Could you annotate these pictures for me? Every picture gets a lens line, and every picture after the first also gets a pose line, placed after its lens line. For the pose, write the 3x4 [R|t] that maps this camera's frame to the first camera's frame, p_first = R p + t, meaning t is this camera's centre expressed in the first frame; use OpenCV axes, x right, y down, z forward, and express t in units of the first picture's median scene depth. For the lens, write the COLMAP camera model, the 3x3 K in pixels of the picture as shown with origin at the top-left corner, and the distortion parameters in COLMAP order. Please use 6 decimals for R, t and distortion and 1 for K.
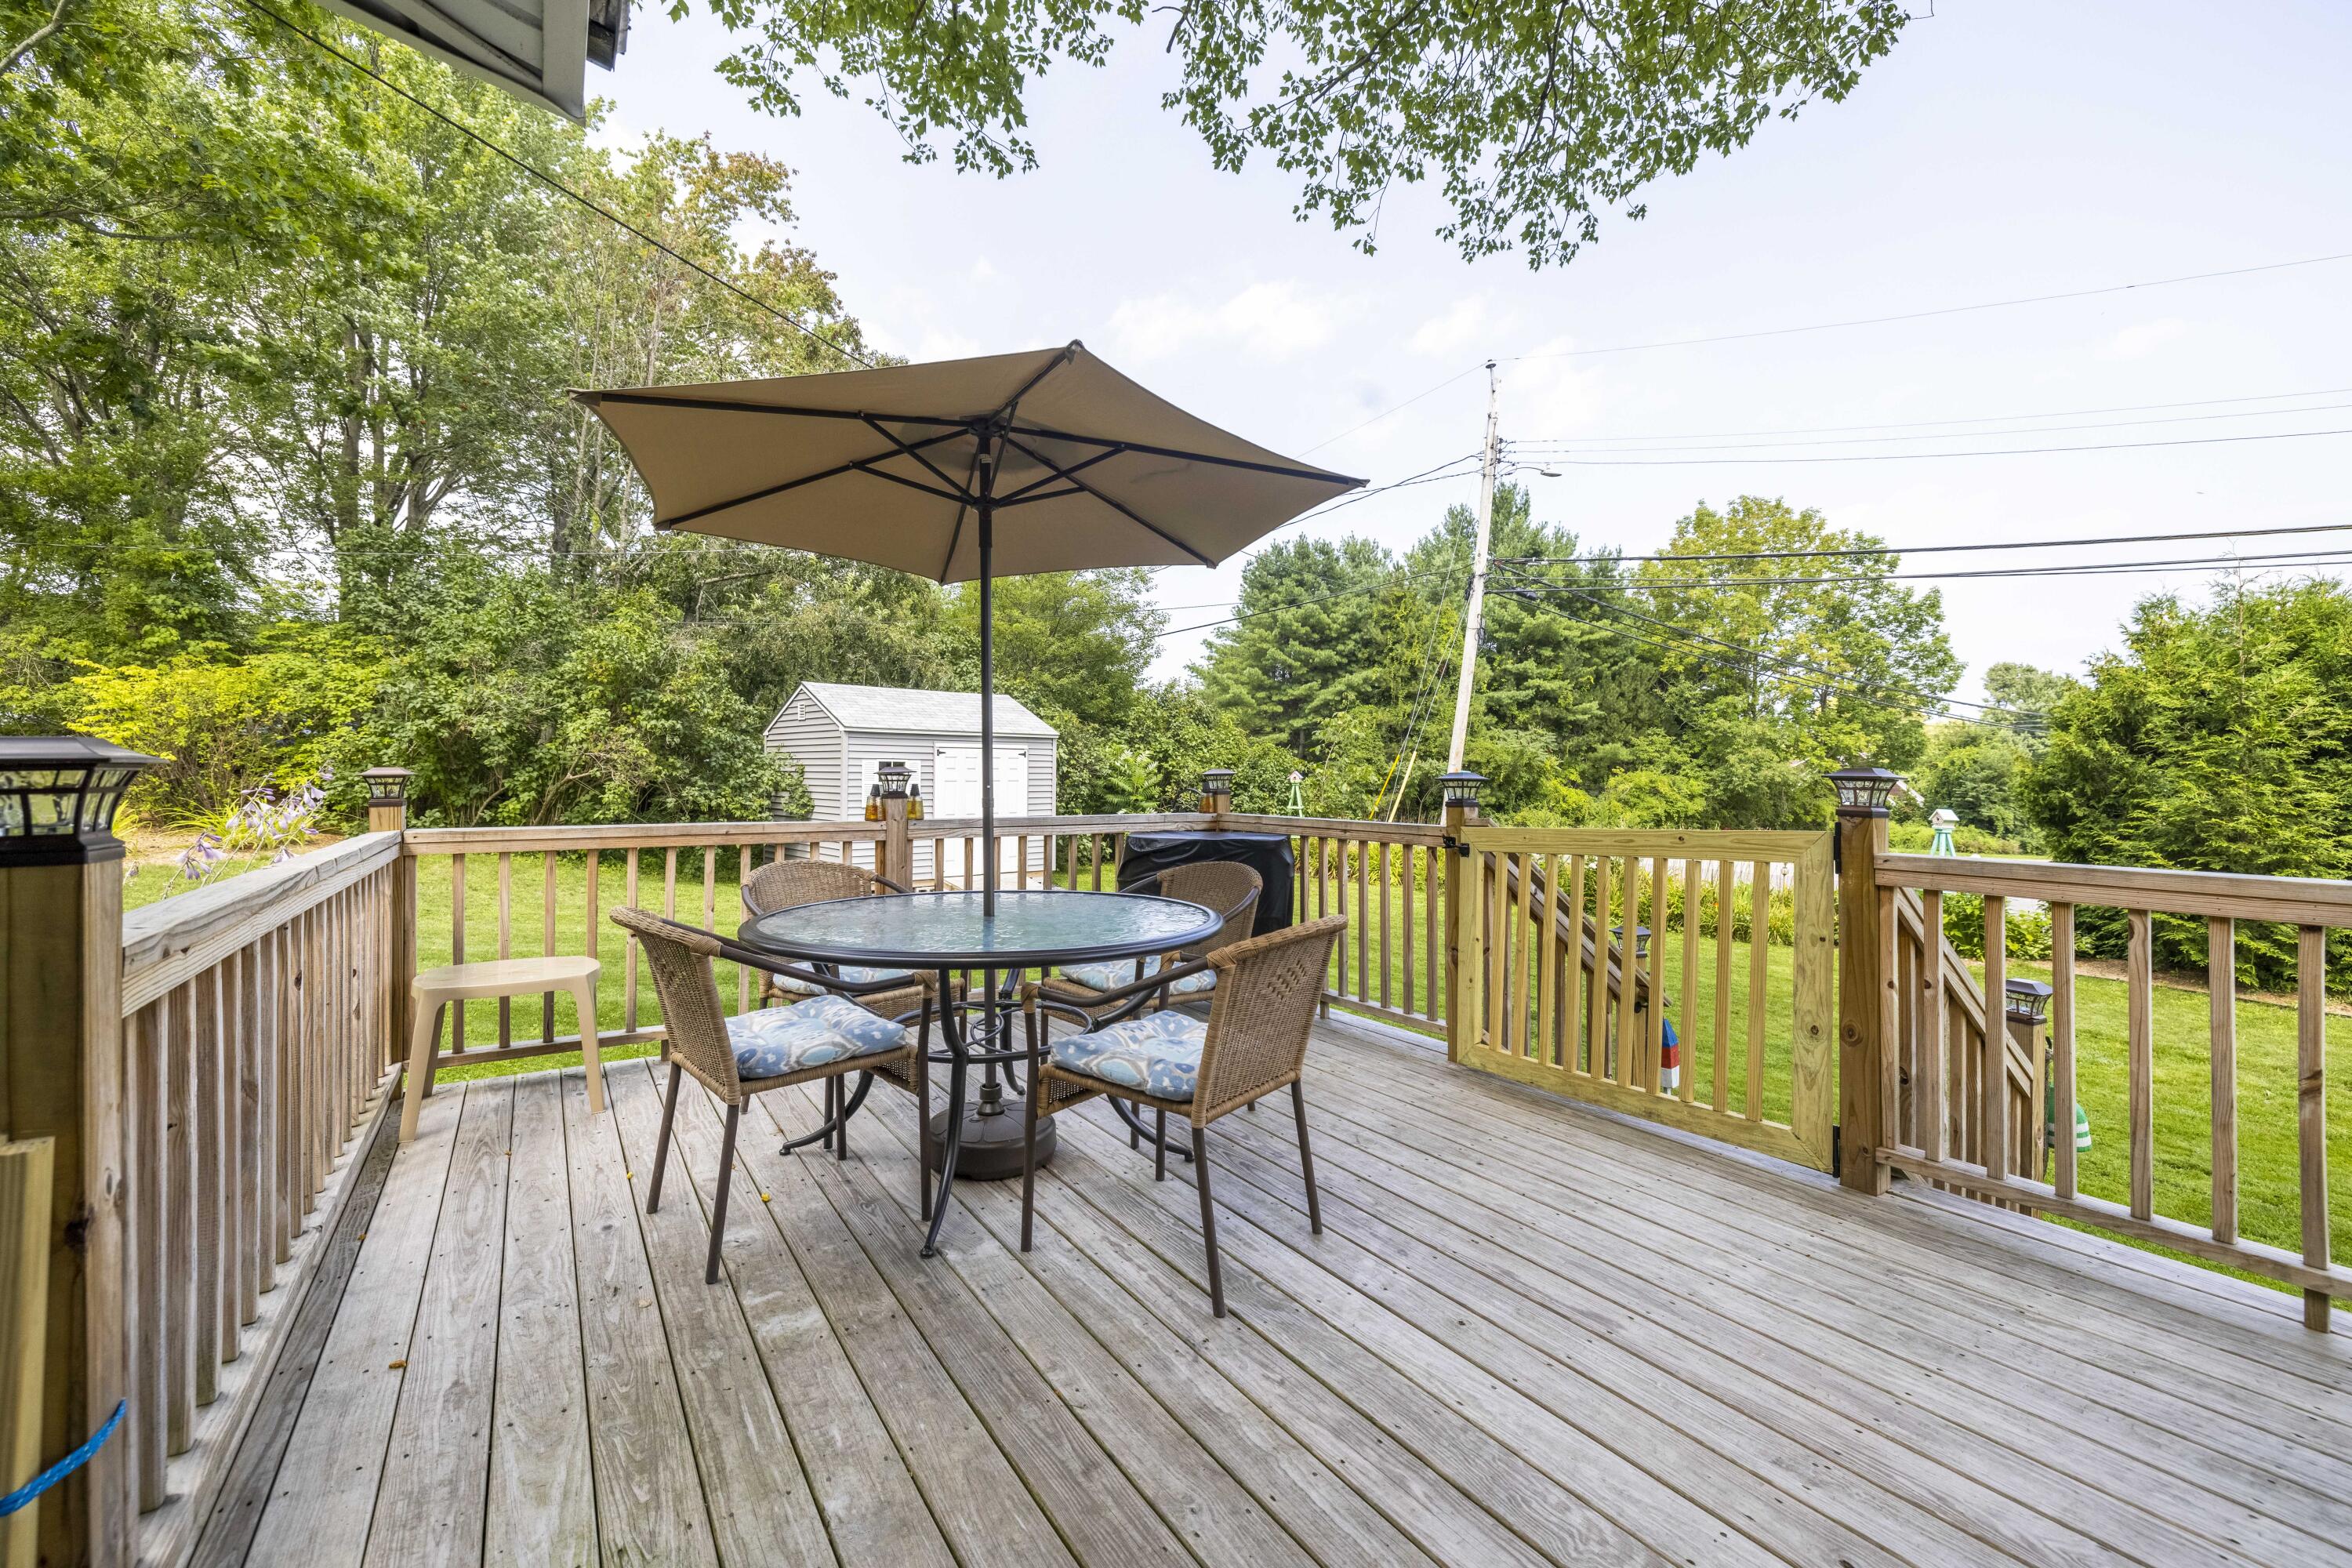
lens RADIAL K [[993.7, 0, 1176.5], [0, 993.7, 754.1], [0, 0, 1]] dist [0.000187, 0.000023]
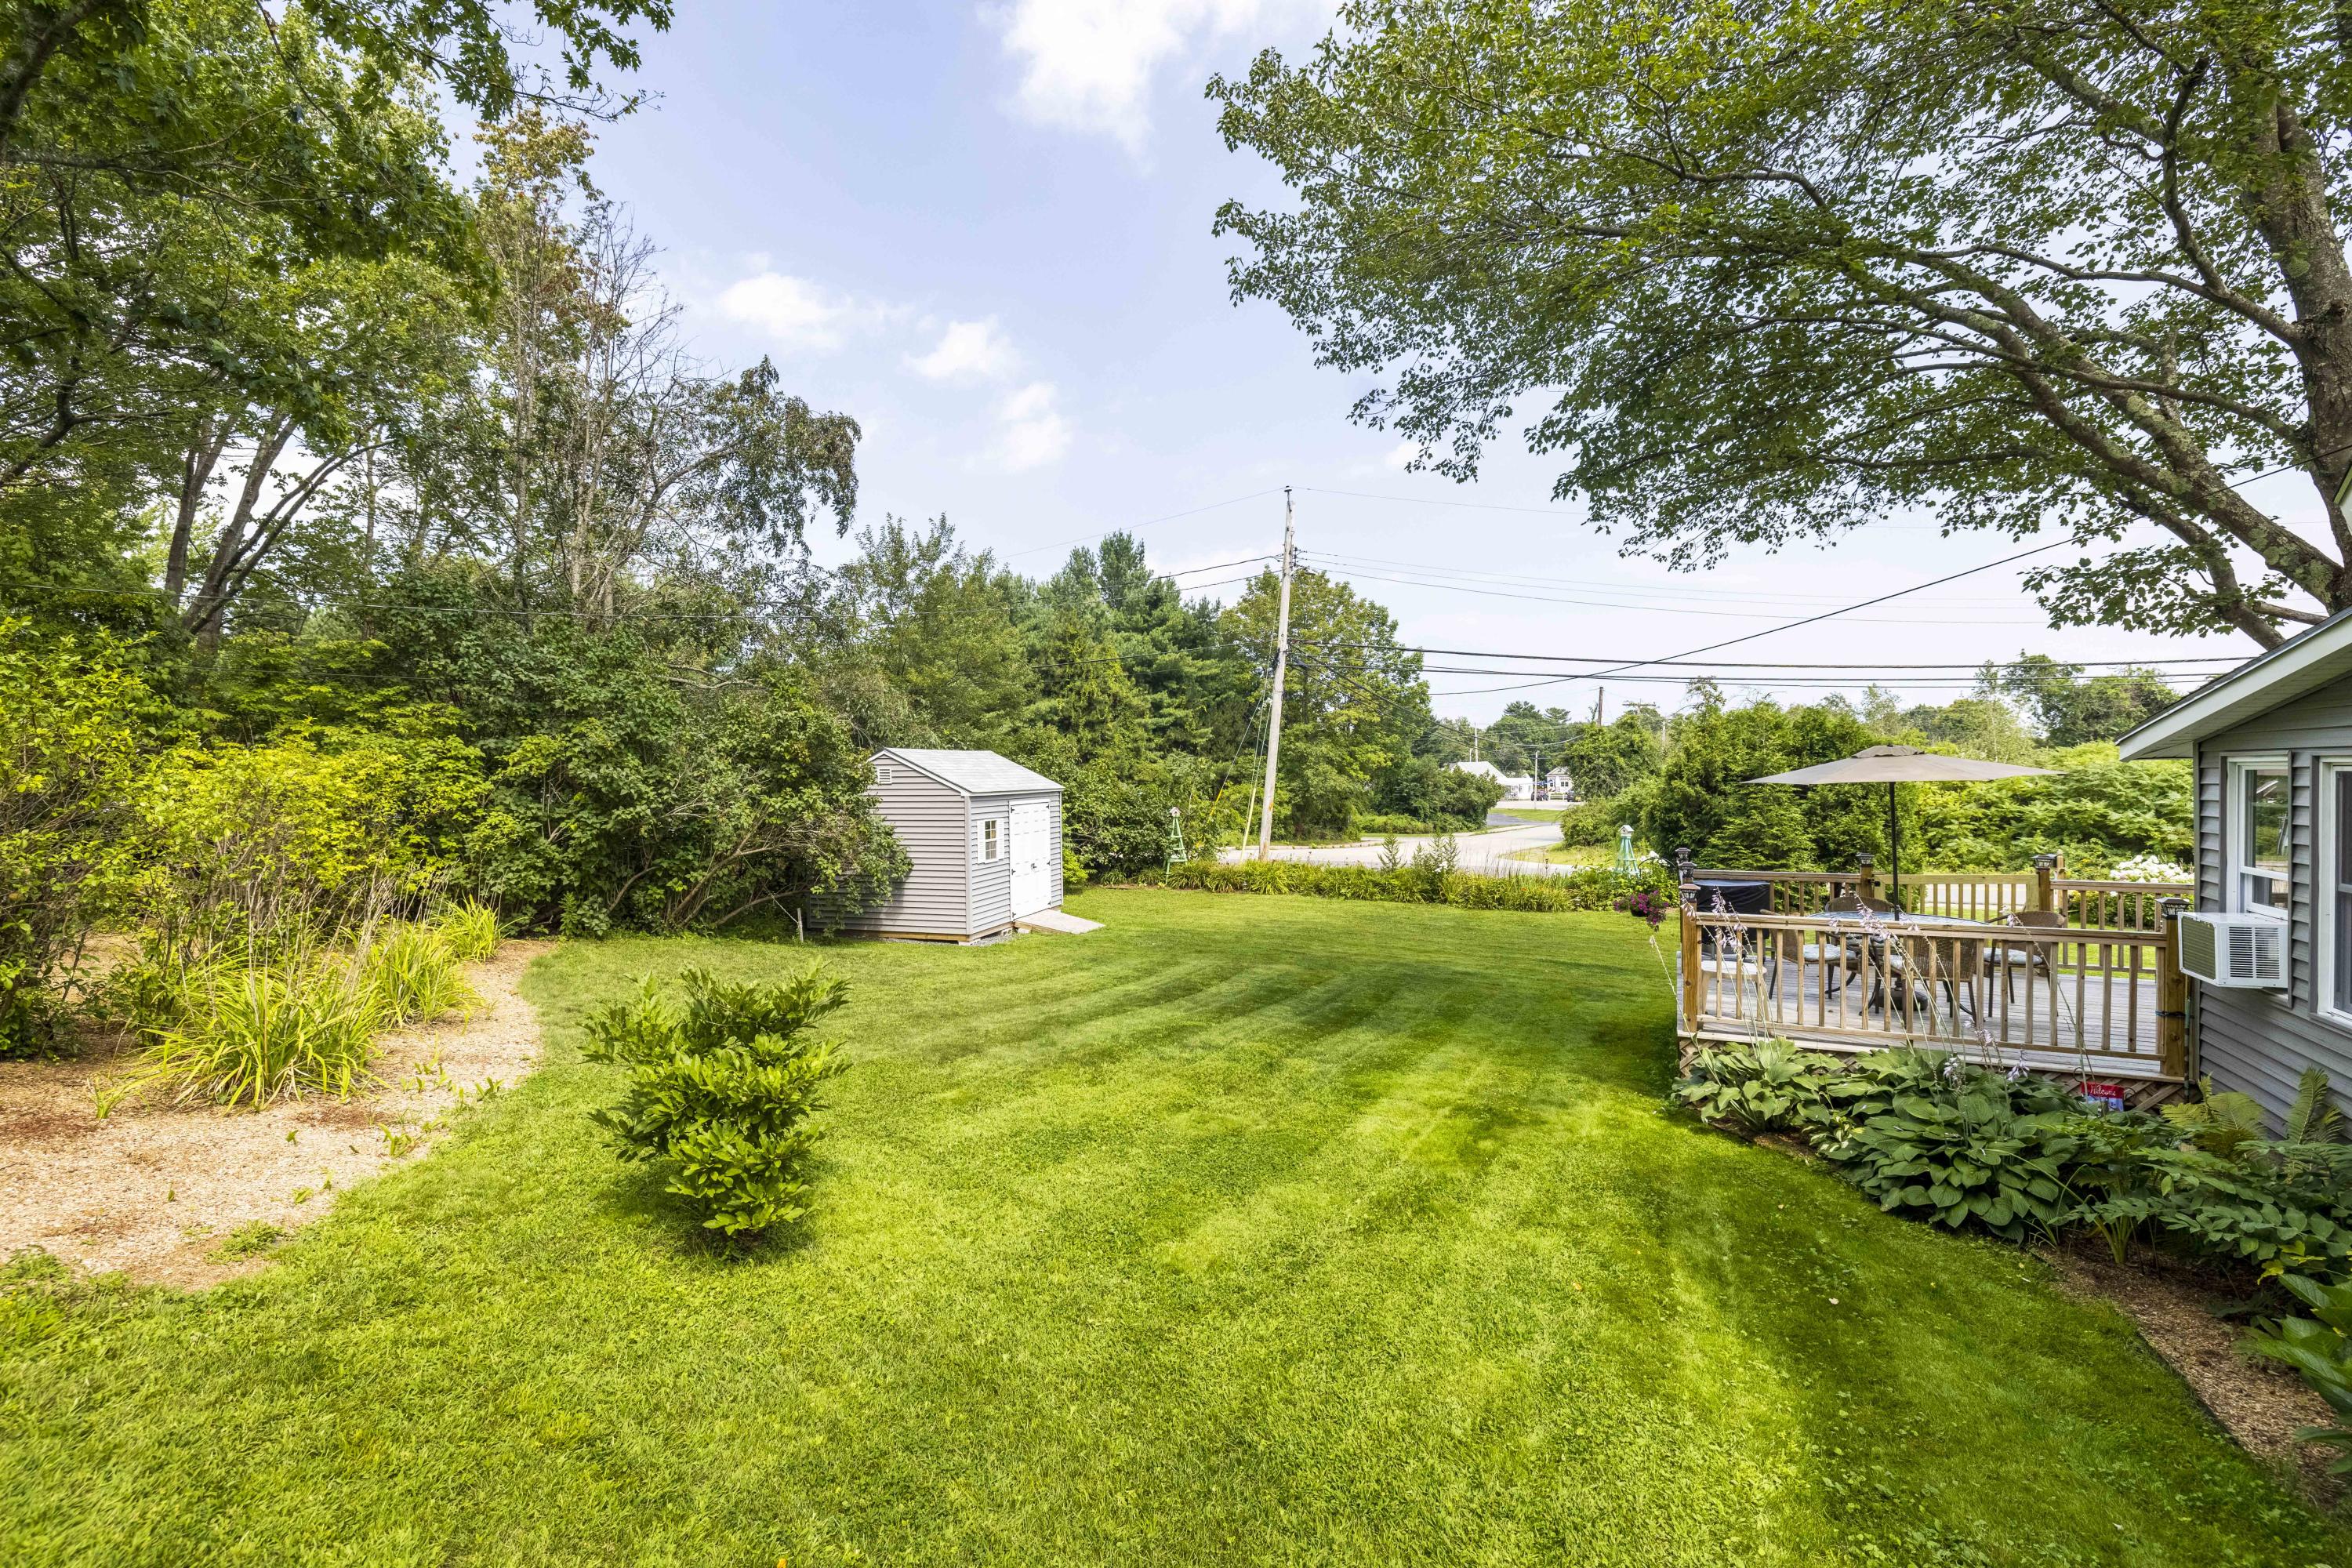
lens RADIAL K [[1012.0, 0, 1176.0], [0, 1012.0, 784.0], [0, 0, 1]] dist [0.000071, 0.000002]
pose [[0.850995, -0.027317, 0.524463, -0.268959], [0.010542, 0.999334, 0.034947, -0.027636], [-0.525068, -0.024211, 0.850716, -0.032924]]
